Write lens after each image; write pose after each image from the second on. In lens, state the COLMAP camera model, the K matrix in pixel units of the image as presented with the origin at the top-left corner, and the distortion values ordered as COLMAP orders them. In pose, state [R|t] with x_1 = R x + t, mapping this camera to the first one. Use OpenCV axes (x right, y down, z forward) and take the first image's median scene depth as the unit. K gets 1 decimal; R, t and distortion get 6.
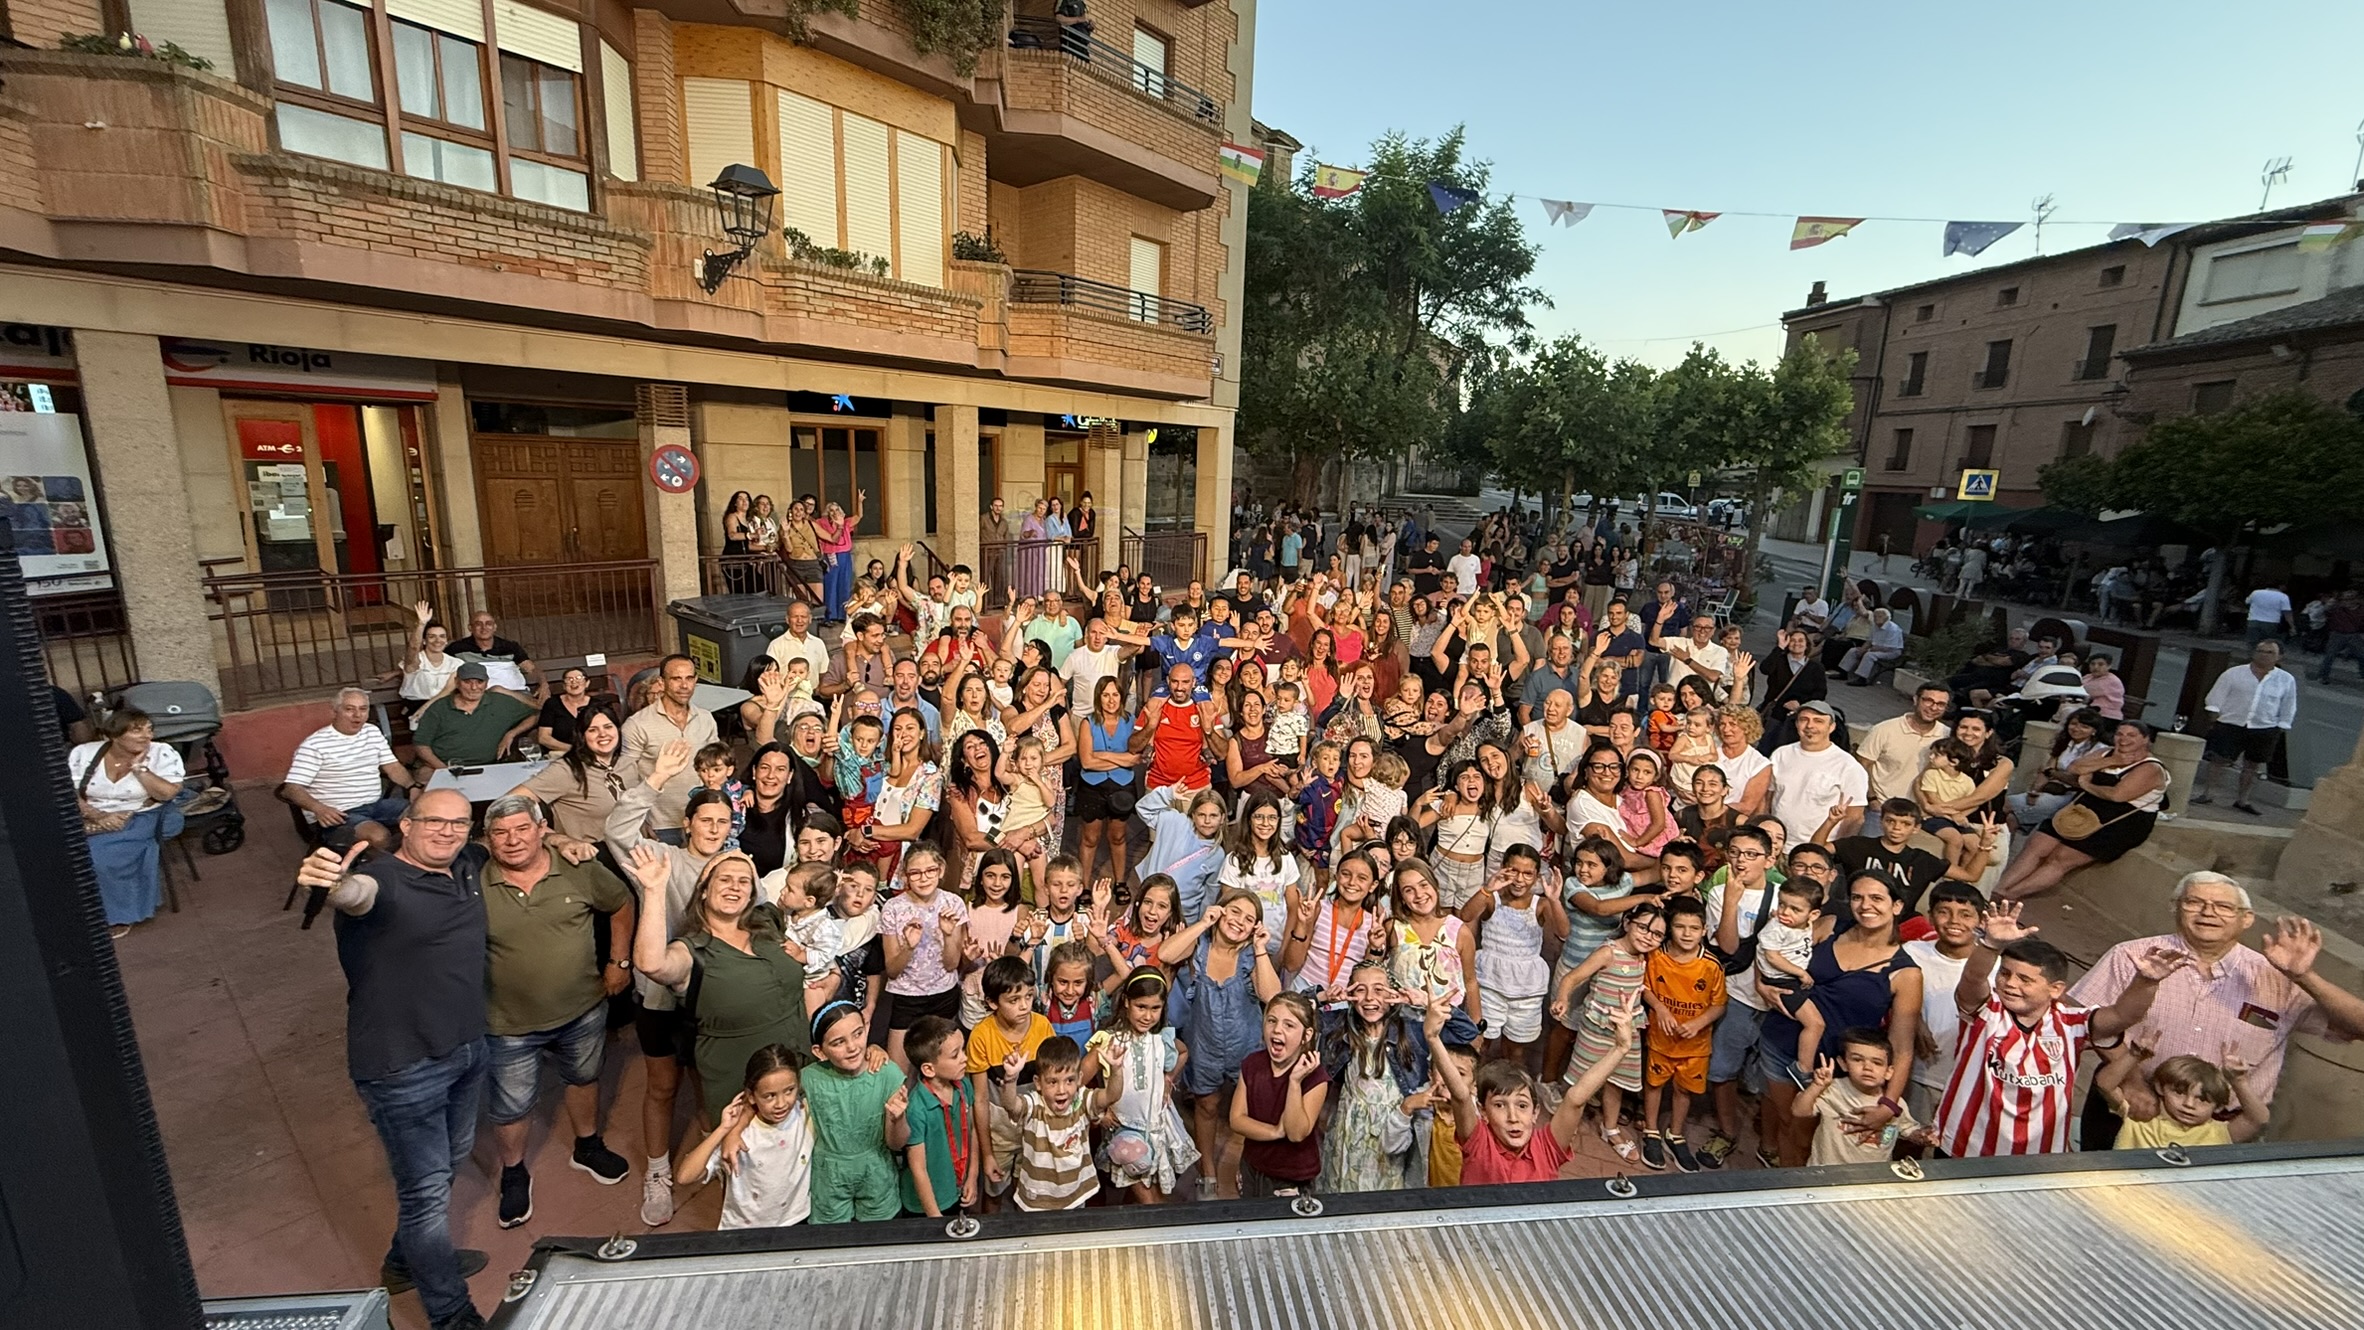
lens RADIAL K [[949.5, 0, 1180.6], [0, 949.5, 649.8], [0, 0, 1]] dist [0.000353, 0.000015]
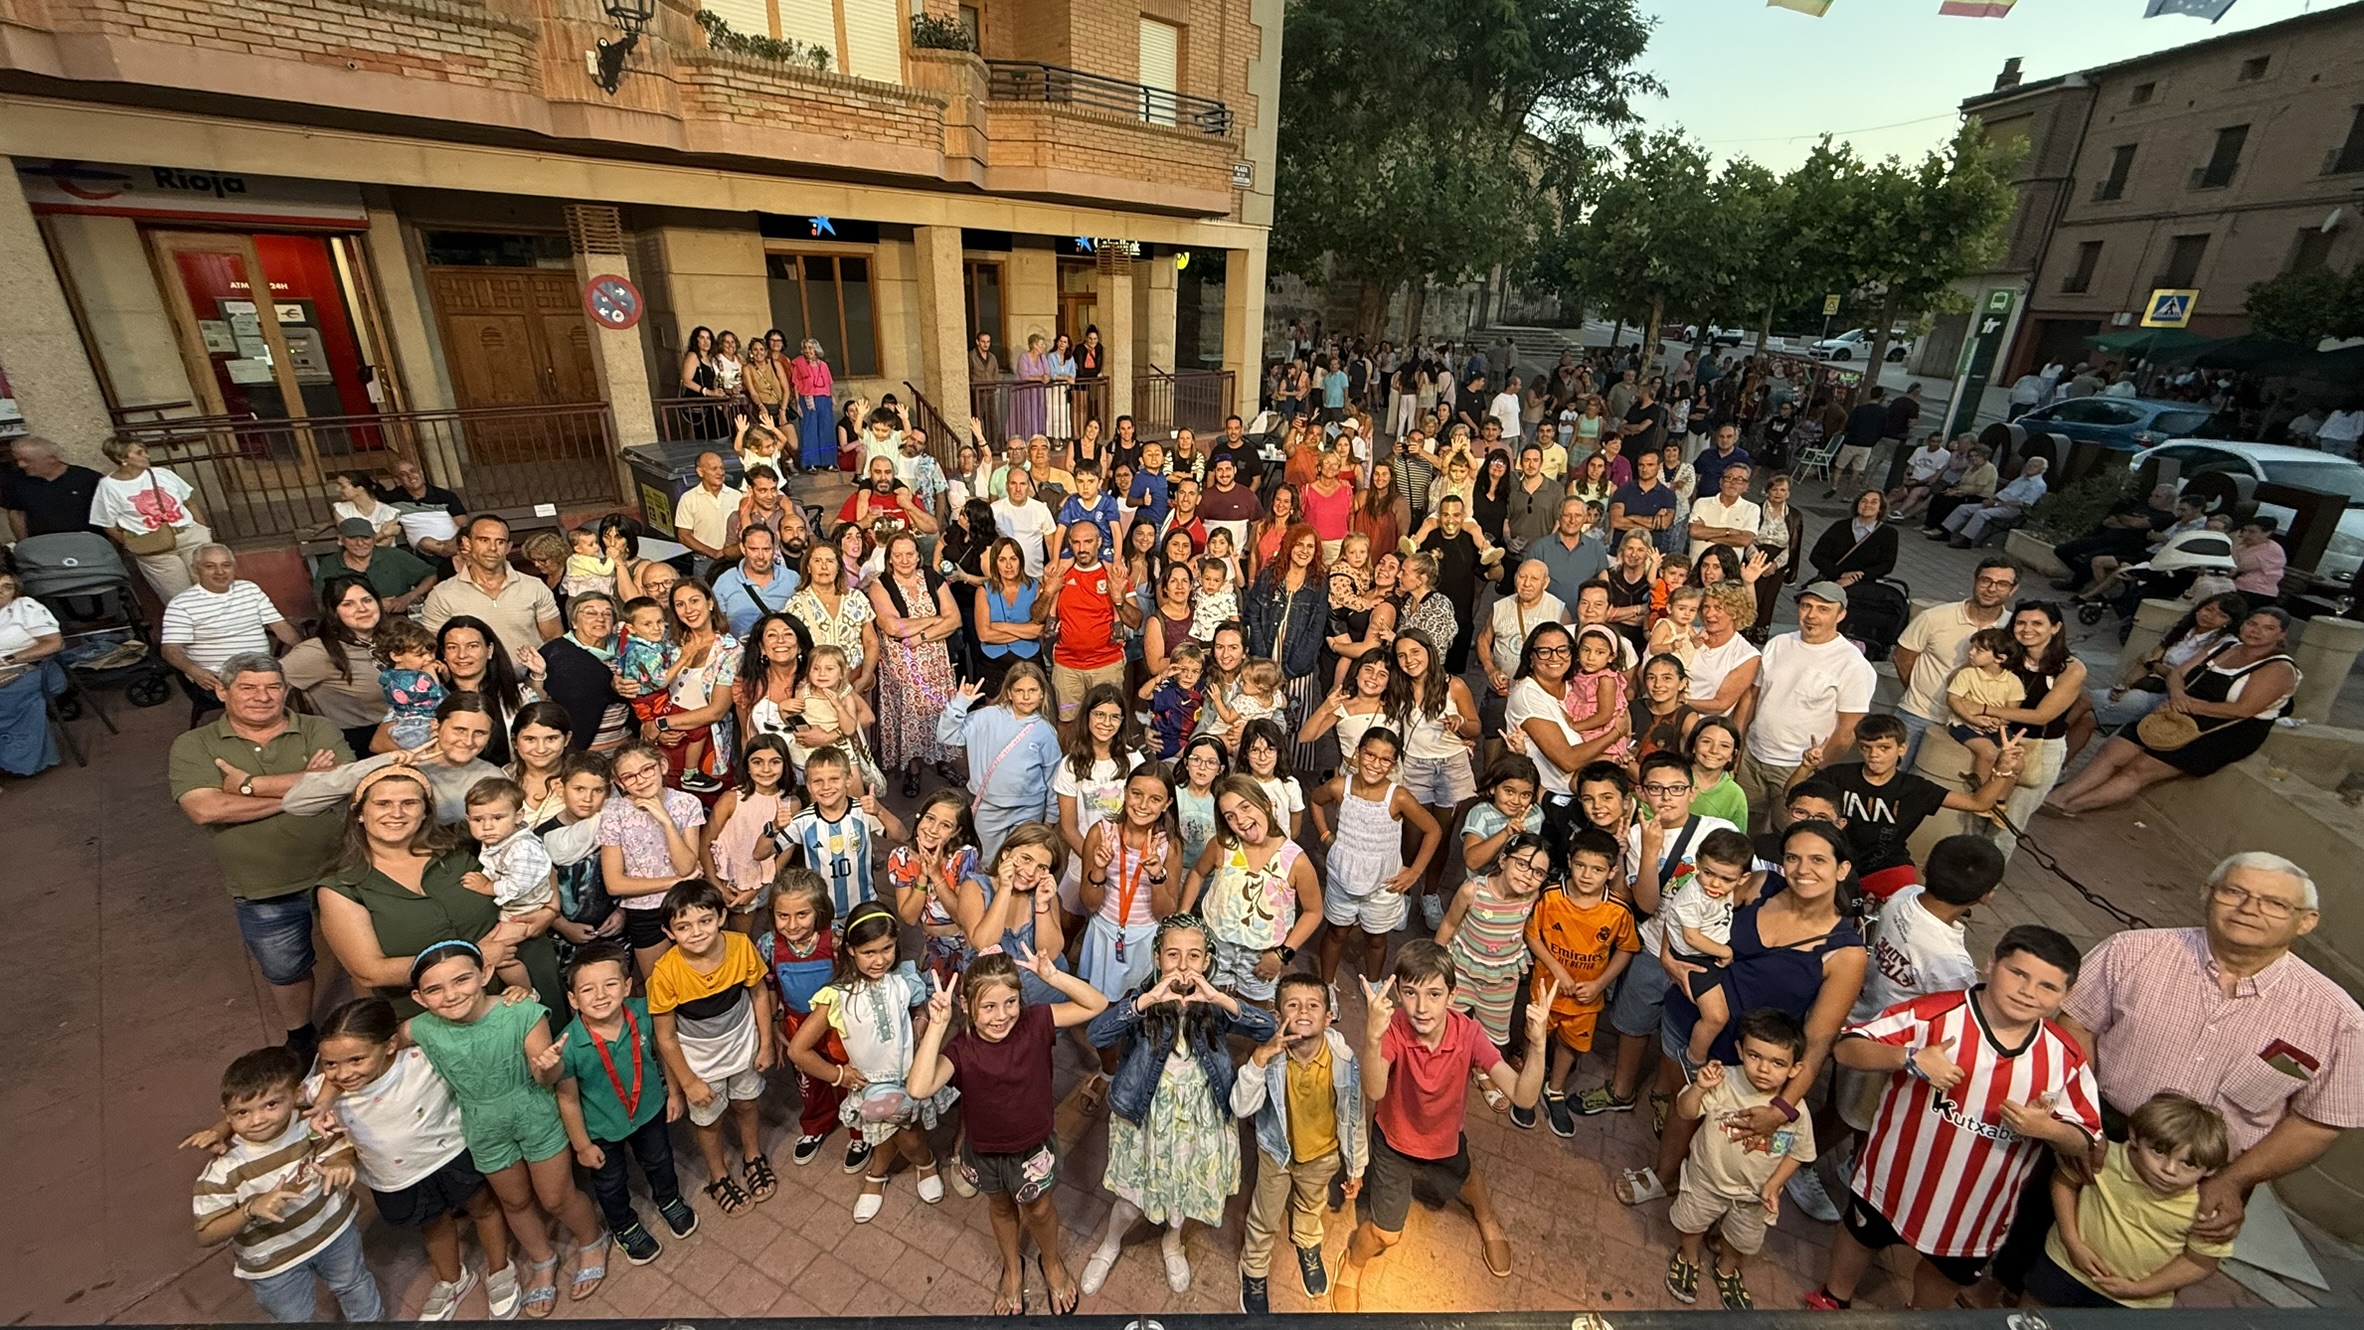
lens RADIAL K [[949.5, 0, 1180.4], [0, 949.5, 654.6], [0, 0, 1]] dist [0.000353, 0.000015]
pose [[0.995710, 0.022192, -0.089833, 0.101425], [-0.006887, 0.985896, 0.167215, -0.009092], [0.092277, -0.165879, 0.981819, 0.075496]]
